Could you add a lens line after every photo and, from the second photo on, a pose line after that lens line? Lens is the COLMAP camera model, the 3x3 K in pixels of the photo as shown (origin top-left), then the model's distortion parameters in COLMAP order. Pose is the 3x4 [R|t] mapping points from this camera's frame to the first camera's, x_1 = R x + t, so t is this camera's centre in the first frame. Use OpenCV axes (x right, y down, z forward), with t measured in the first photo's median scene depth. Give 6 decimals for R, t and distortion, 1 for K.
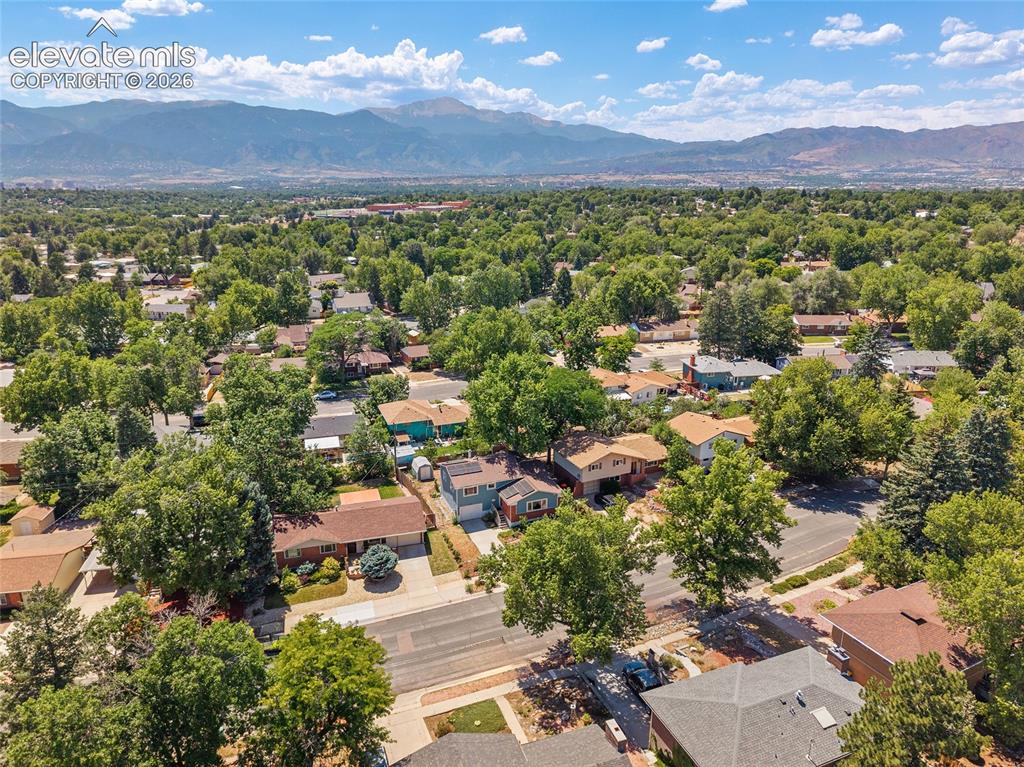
lens RADIAL K [[696.3, 0, 512.0], [0, 696.3, 383.5], [0, 0, 1]] dist [0.003256, -0.000980]
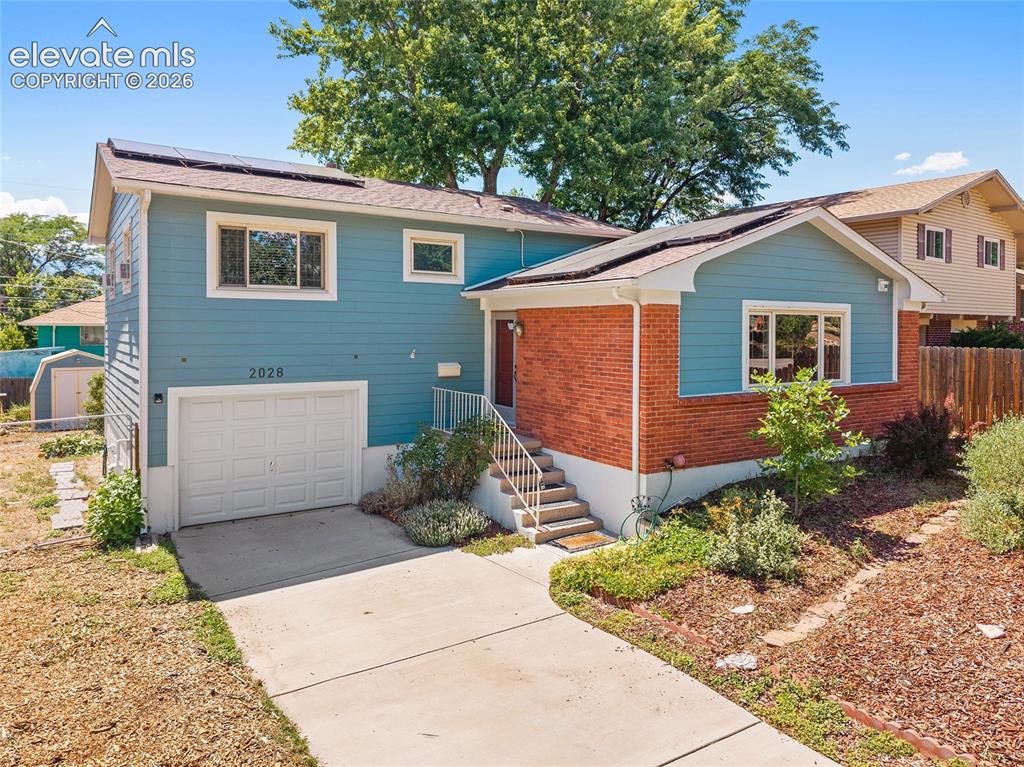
lens RADIAL K [[708.2, 0, 516.5], [0, 708.2, 324.2], [0, 0, 1]] dist [0.005238, 0.002144]
pose [[0.982963, -0.007912, 0.183634, -0.040175], [0.057106, 0.962775, -0.264201, 0.201779], [-0.174708, 0.270187, 0.946824, 0.876196]]
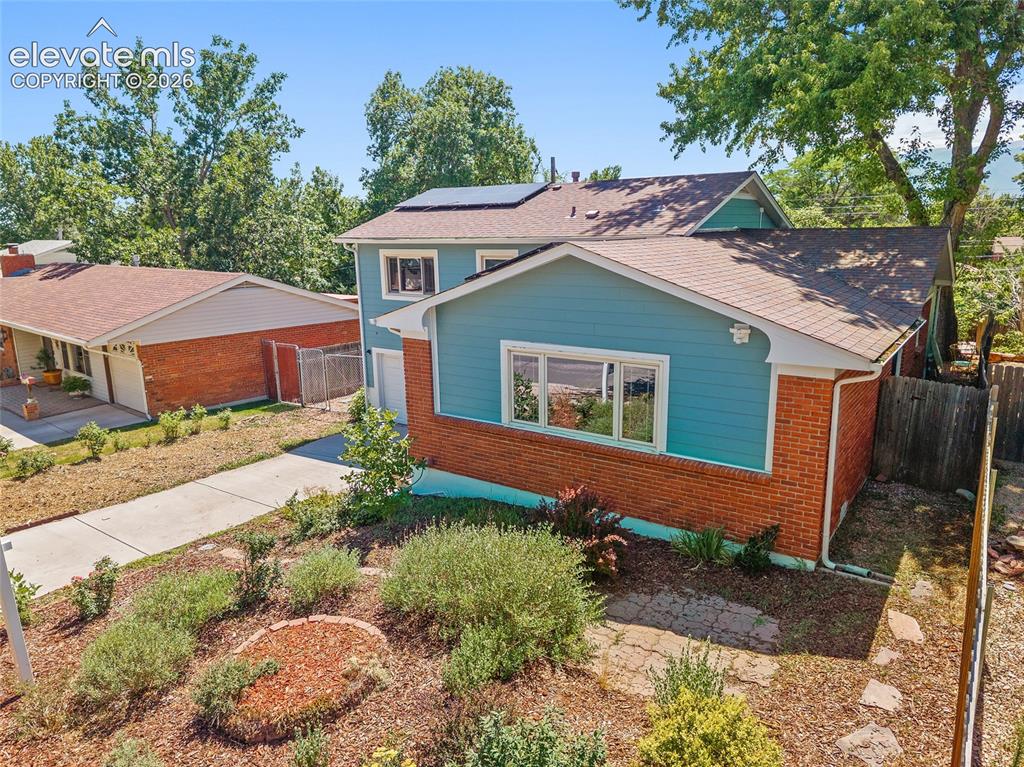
lens RADIAL K [[696.3, 0, 512.0], [0, 696.3, 383.5], [0, 0, 1]] dist [0.003256, -0.000980]
pose [[0.533696, 0.160157, -0.830373, 0.128278], [-0.205779, 0.976985, 0.056177, 0.167504], [0.820258, 0.140892, 0.554370, 0.918105]]
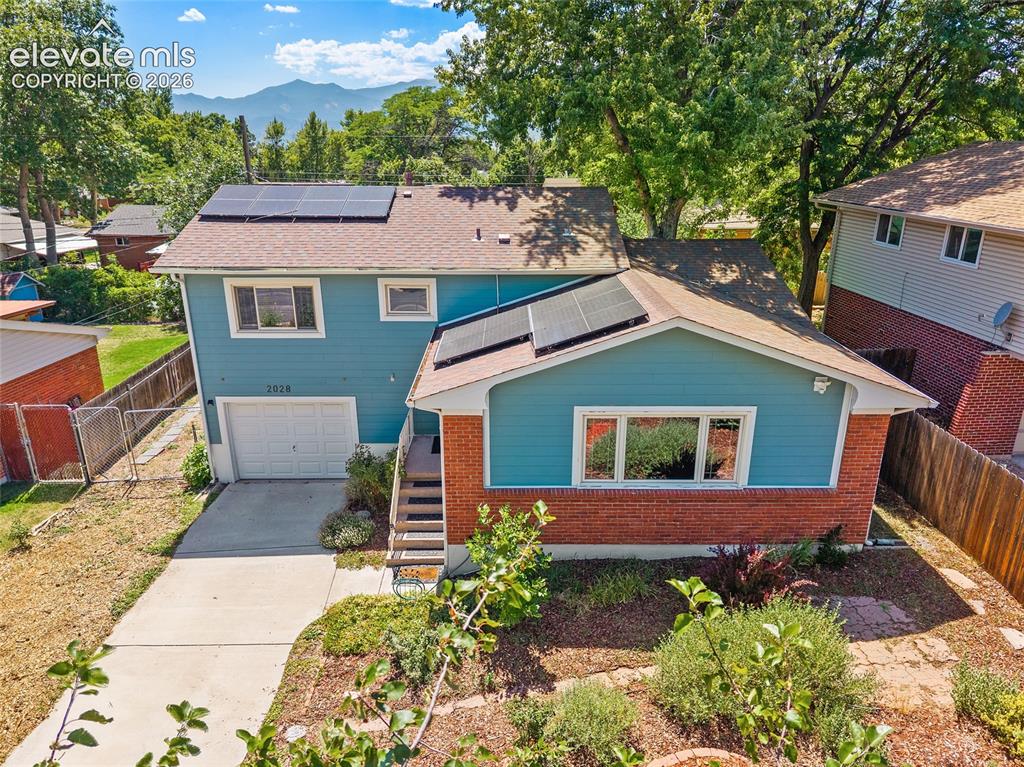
lens RADIAL K [[696.3, 0, 512.0], [0, 696.3, 383.5], [0, 0, 1]] dist [0.003256, -0.000980]
pose [[0.926811, 0.109651, -0.359163, 0.055141], [-0.090719, 0.993469, 0.069203, 0.155608], [0.364405, -0.031555, 0.930706, 0.865661]]
